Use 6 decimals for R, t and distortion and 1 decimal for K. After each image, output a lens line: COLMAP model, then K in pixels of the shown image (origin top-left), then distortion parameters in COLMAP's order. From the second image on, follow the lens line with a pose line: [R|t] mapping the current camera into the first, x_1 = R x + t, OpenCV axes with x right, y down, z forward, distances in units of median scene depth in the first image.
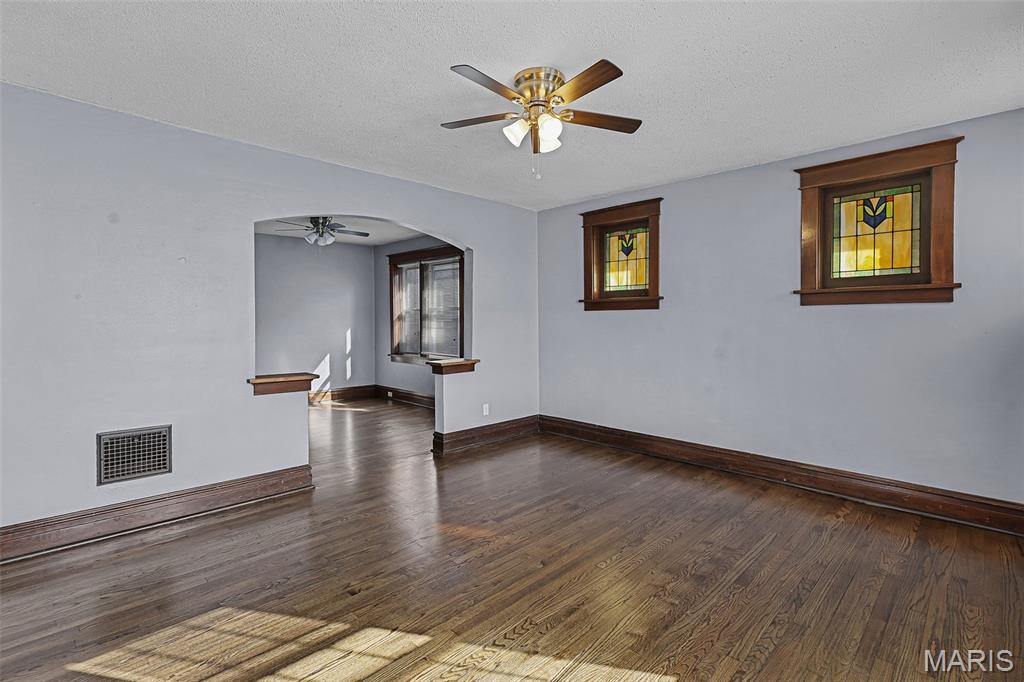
lens RADIAL K [[478.3, 0, 526.1], [0, 478.3, 321.3], [0, 0, 1]] dist [-0.010410, 0.002255]
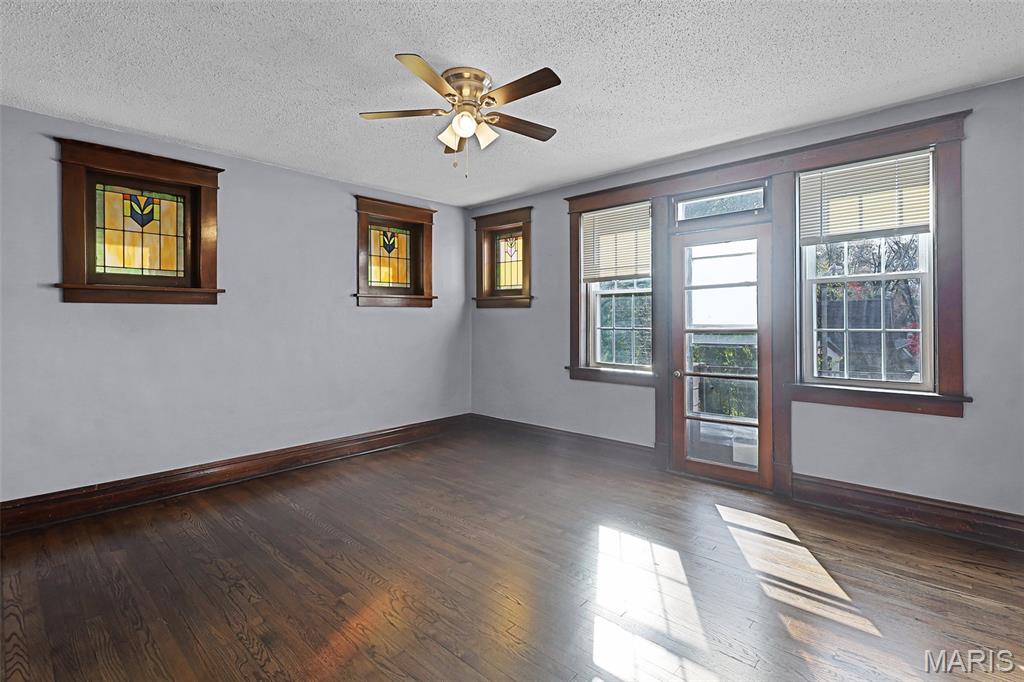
lens RADIAL K [[478.3, 0, 503.1], [0, 478.3, 314.8], [0, 0, 1]] dist [-0.010410, 0.002255]
pose [[-0.014834, 0.009401, 0.999846, -0.495527], [0.005837, 0.999940, -0.009315, 0.002246], [-0.999873, 0.005698, -0.014888, 0.483363]]
